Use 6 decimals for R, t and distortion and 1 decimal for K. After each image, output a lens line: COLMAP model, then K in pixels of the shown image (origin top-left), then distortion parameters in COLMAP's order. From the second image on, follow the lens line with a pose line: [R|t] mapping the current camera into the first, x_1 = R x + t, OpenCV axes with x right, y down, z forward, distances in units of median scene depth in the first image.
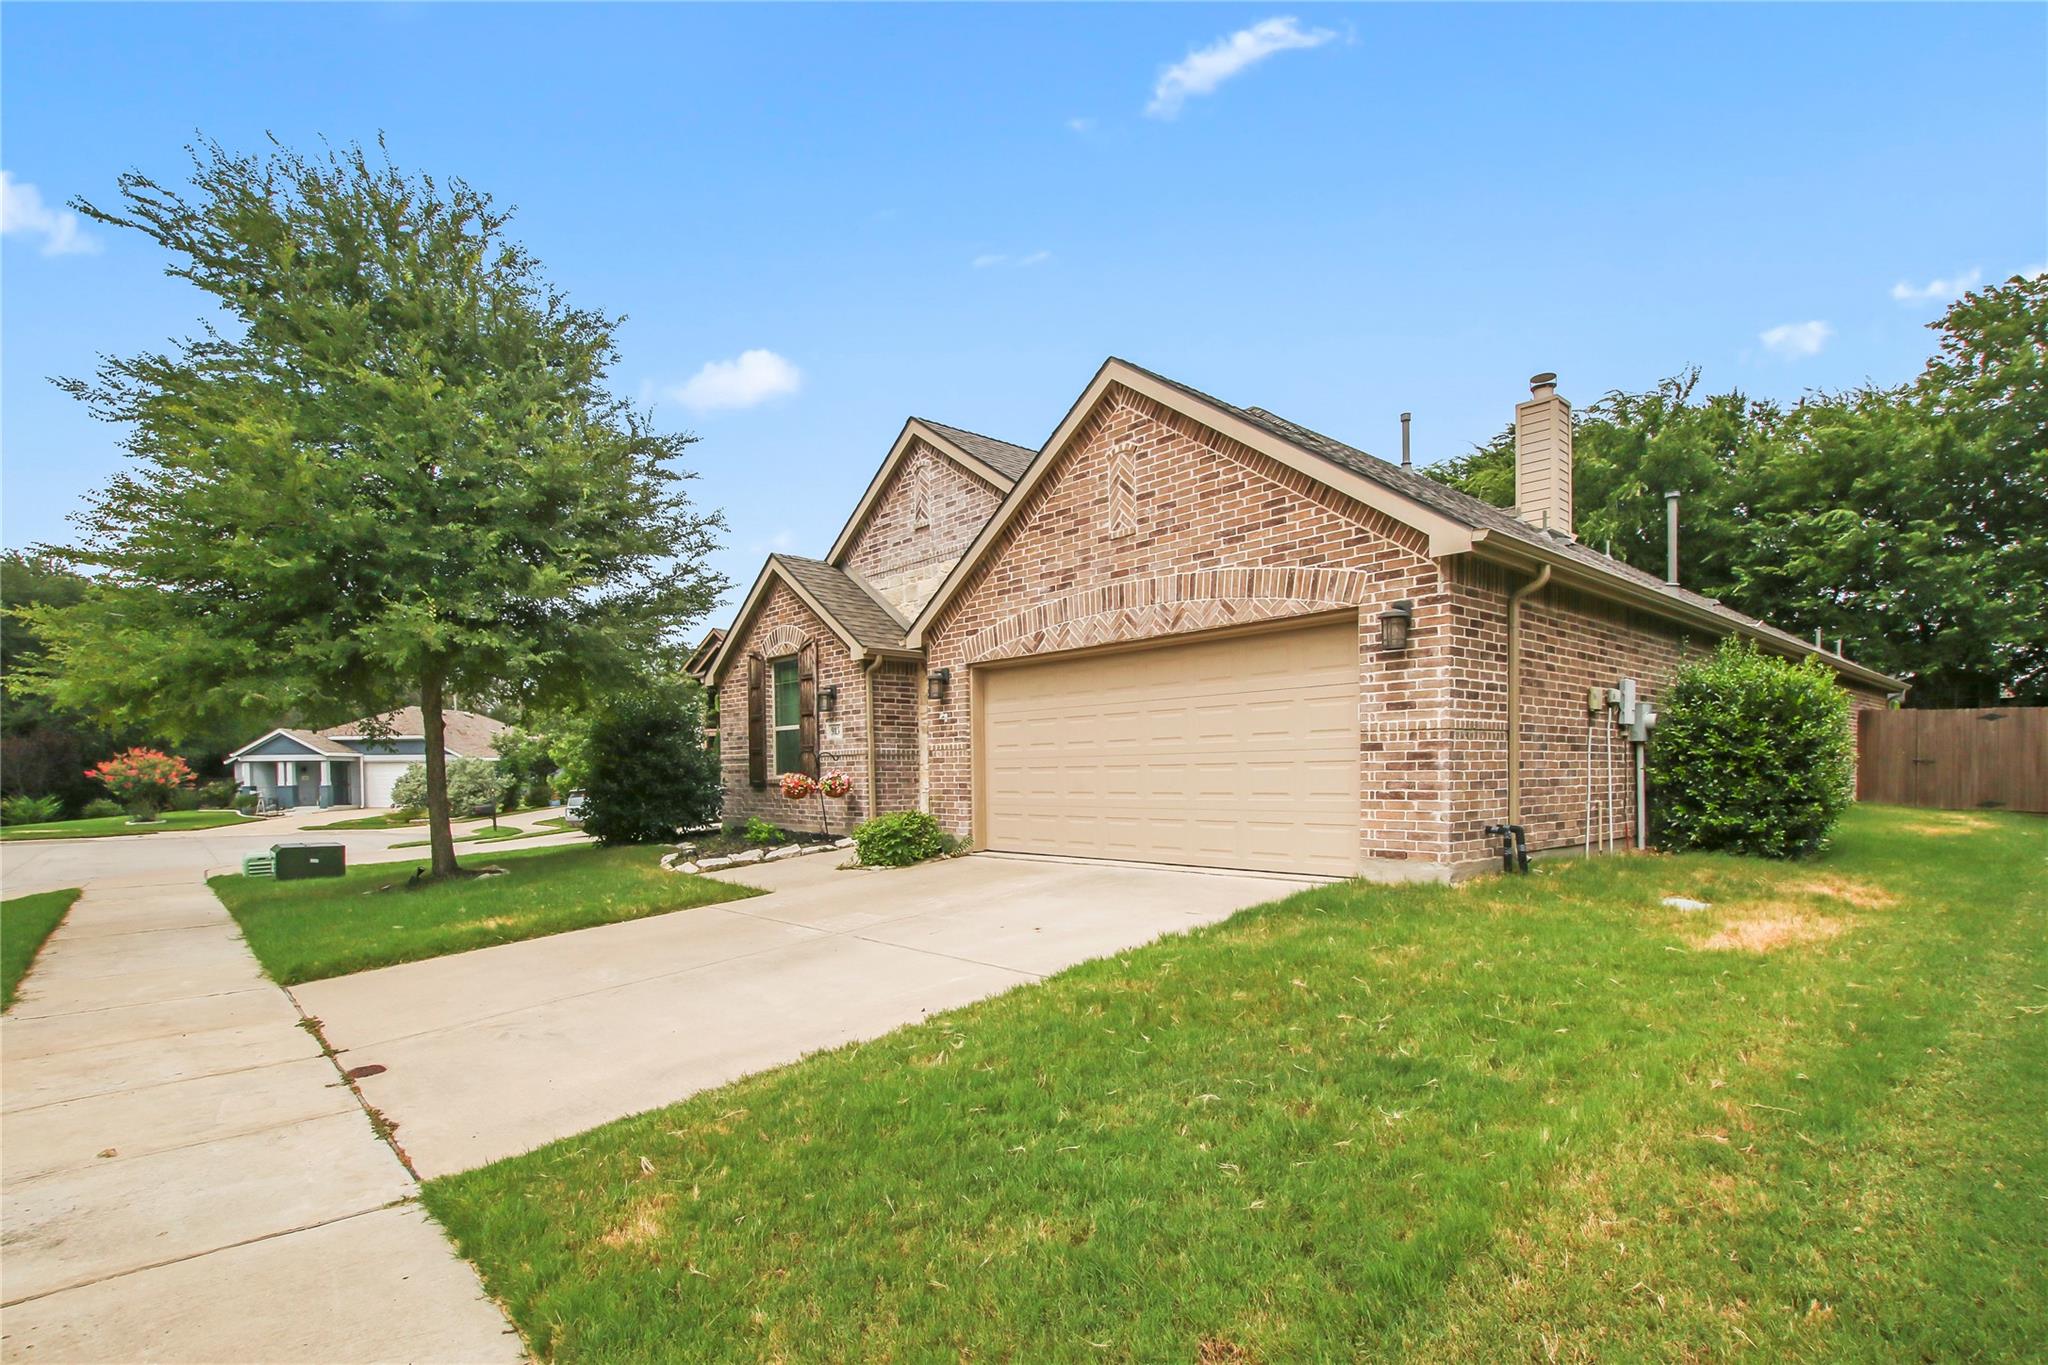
lens RADIAL K [[951.7, 0, 986.2], [0, 951.7, 756.8], [0, 0, 1]] dist [-0.002742, 0.000011]
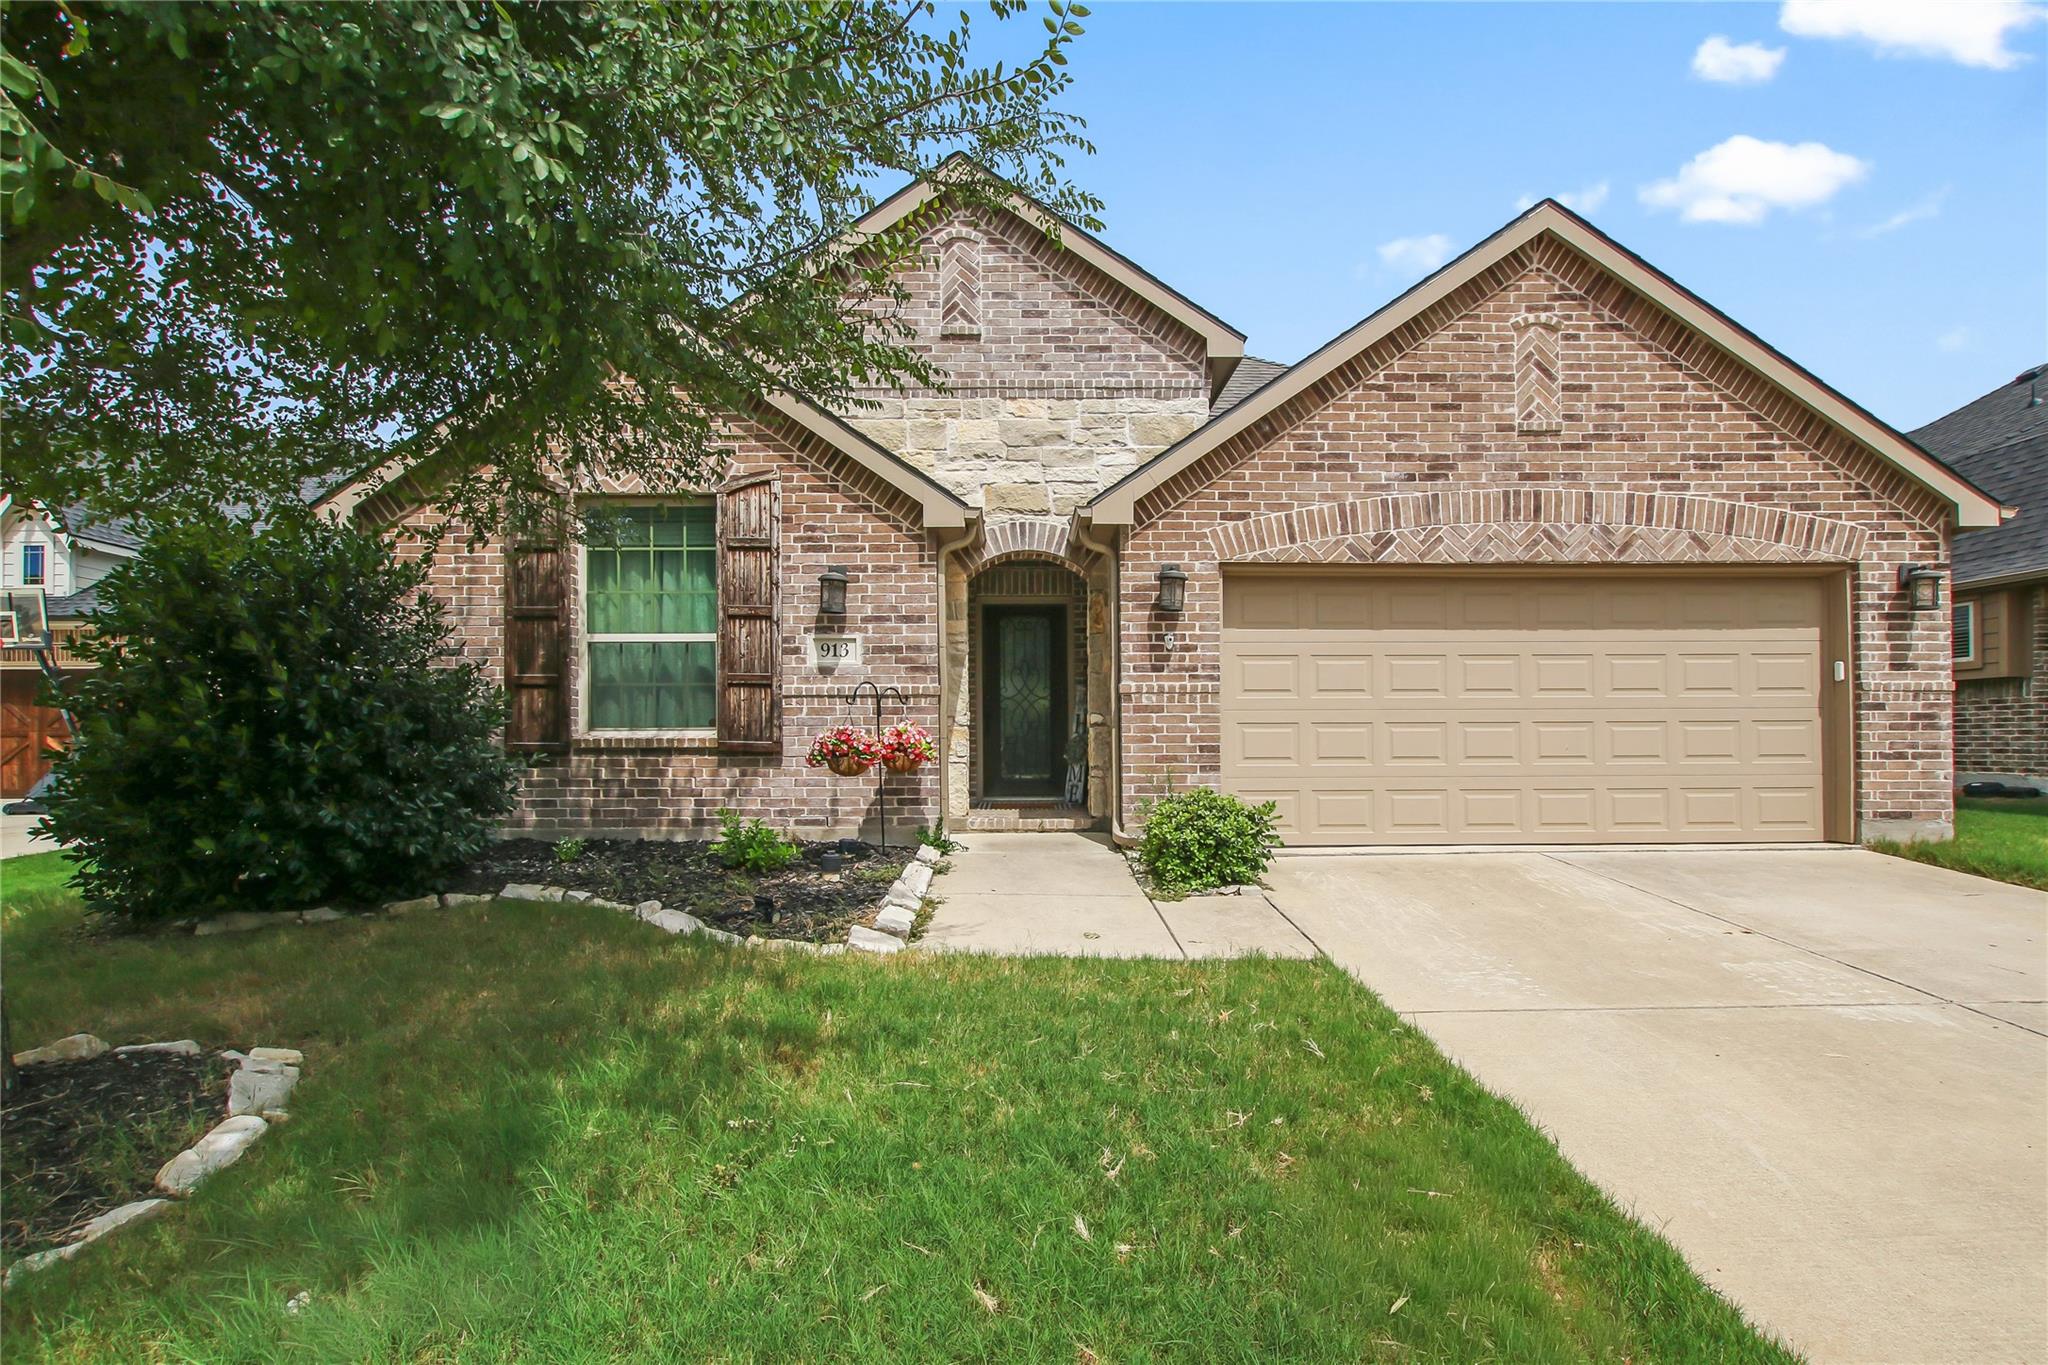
lens RADIAL K [[951.7, 0, 1023.8], [0, 951.7, 702.1], [0, 0, 1]] dist [-0.002742, 0.000011]
pose [[0.651199, 0.038172, 0.757946, -0.783362], [-0.018224, 0.999233, -0.034666, 0.030149], [-0.758688, 0.008762, 0.651395, 0.883254]]
